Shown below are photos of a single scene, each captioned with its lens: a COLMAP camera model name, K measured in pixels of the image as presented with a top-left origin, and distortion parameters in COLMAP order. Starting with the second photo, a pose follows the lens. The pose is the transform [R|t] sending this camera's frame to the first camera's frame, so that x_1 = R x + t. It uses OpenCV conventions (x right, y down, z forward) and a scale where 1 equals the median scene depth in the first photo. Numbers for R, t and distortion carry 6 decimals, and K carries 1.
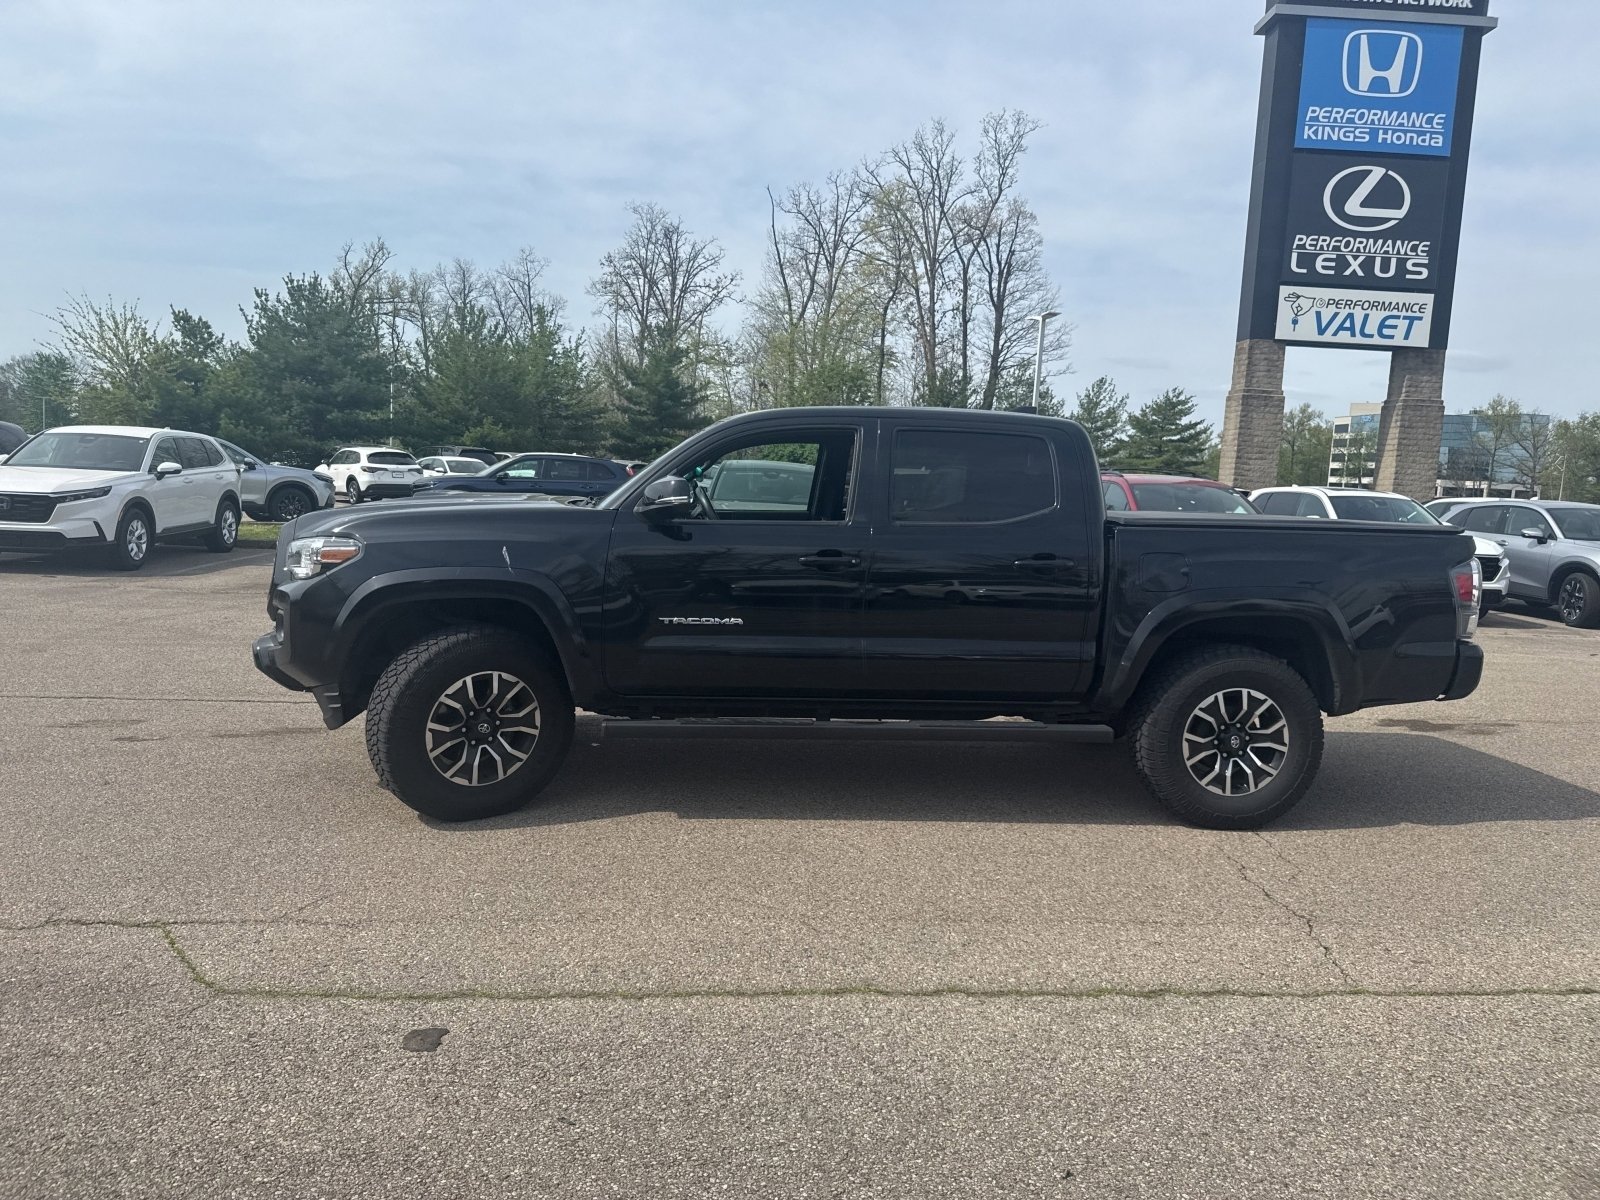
lens RADIAL K [[1120.0, 0, 807.0], [0, 1120.0, 586.3], [0, 0, 1]] dist [0.032578, -0.041990]
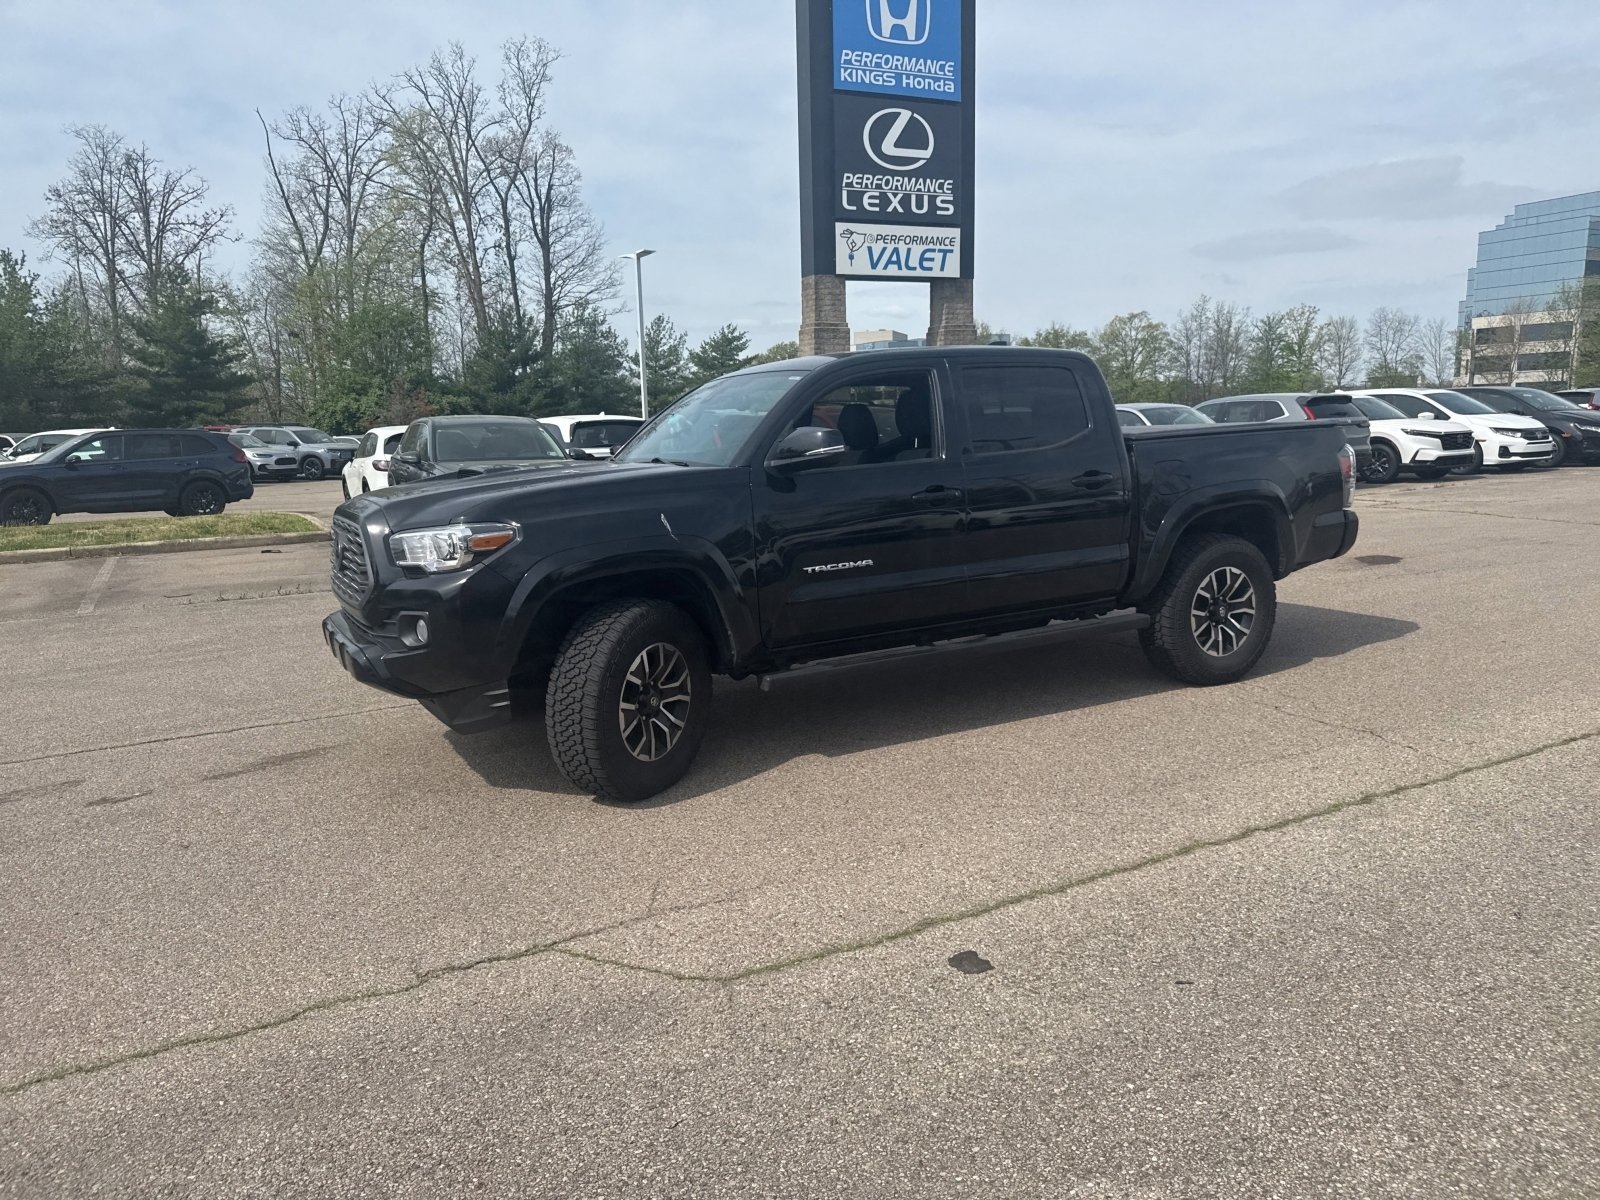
lens RADIAL K [[1120.0, 0, 809.0], [0, 1120.0, 606.5], [0, 0, 1]] dist [0.032578, -0.041990]
pose [[0.916096, -0.136432, 0.377034, -0.058117], [0.110242, 0.989794, 0.090303, -0.003171], [-0.385506, -0.041162, 0.921787, 0.006344]]
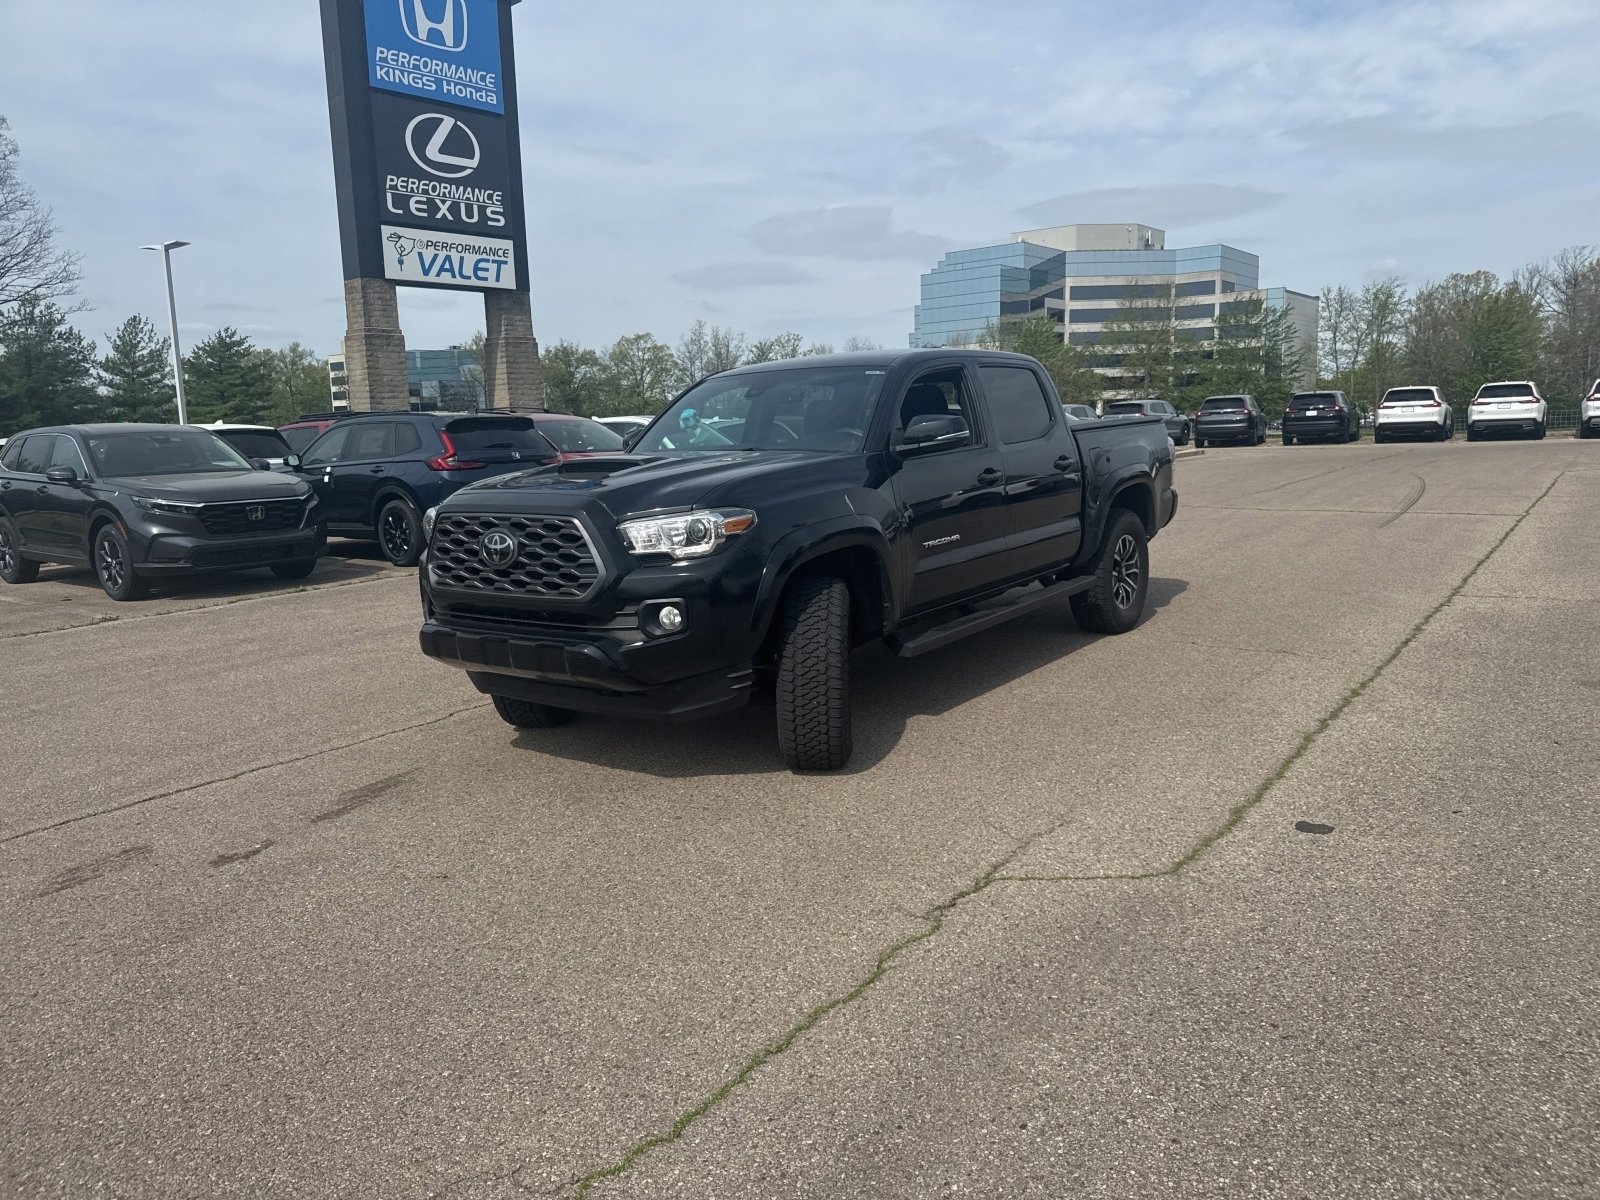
lens RADIAL K [[1120.0, 0, 808.8], [0, 1120.0, 588.1], [0, 0, 1]] dist [0.032578, -0.041990]
pose [[0.667127, -0.177940, 0.723381, -0.115492], [0.138423, 0.983752, 0.114329, -0.007999], [-0.731971, 0.023861, 0.680918, 0.036213]]
